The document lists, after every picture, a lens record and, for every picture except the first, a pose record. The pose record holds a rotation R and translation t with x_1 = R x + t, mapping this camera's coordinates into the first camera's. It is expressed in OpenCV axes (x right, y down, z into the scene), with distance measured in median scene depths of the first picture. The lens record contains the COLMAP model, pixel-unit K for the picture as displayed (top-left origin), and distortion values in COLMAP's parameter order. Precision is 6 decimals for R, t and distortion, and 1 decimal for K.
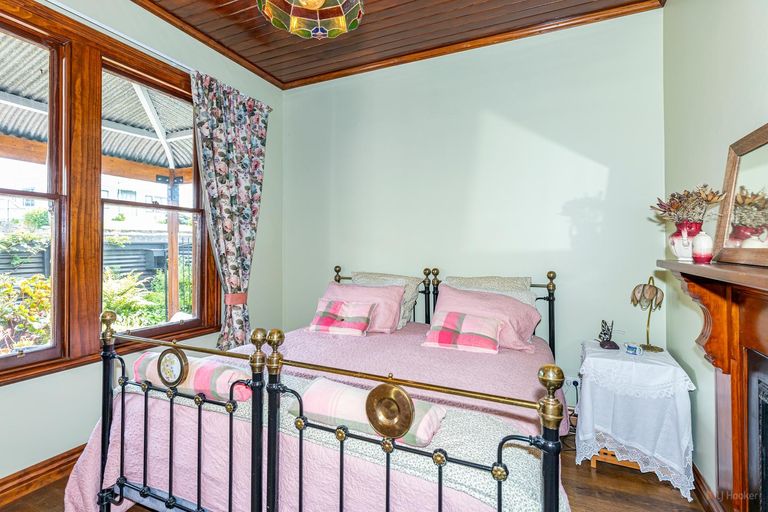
lens RADIAL K [[373.3, 0, 383.5], [0, 373.3, 249.1], [0, 0, 1]] dist [-0.003117, 0.001021]
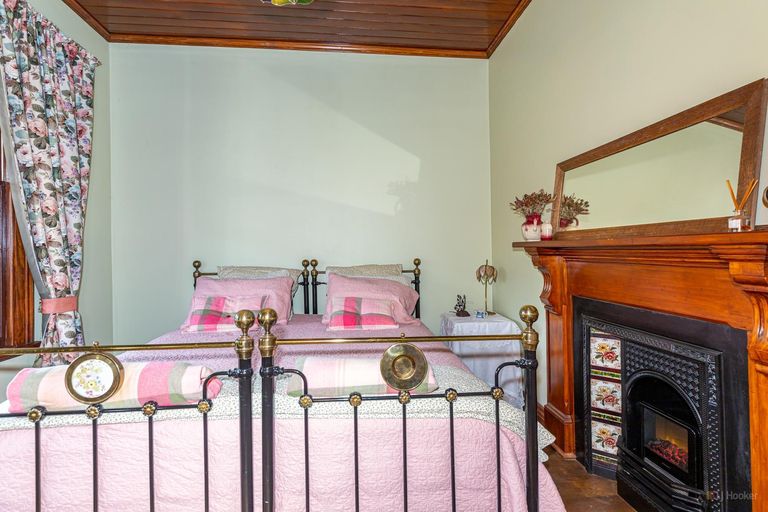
lens RADIAL K [[373.3, 0, 383.7], [0, 373.3, 253.9], [0, 0, 1]] dist [-0.003117, 0.001021]
pose [[0.862716, -0.011781, 0.505551, -0.249449], [0.011051, 0.999929, 0.004443, 0.039769], [-0.505568, 0.001753, 0.862785, 0.032251]]
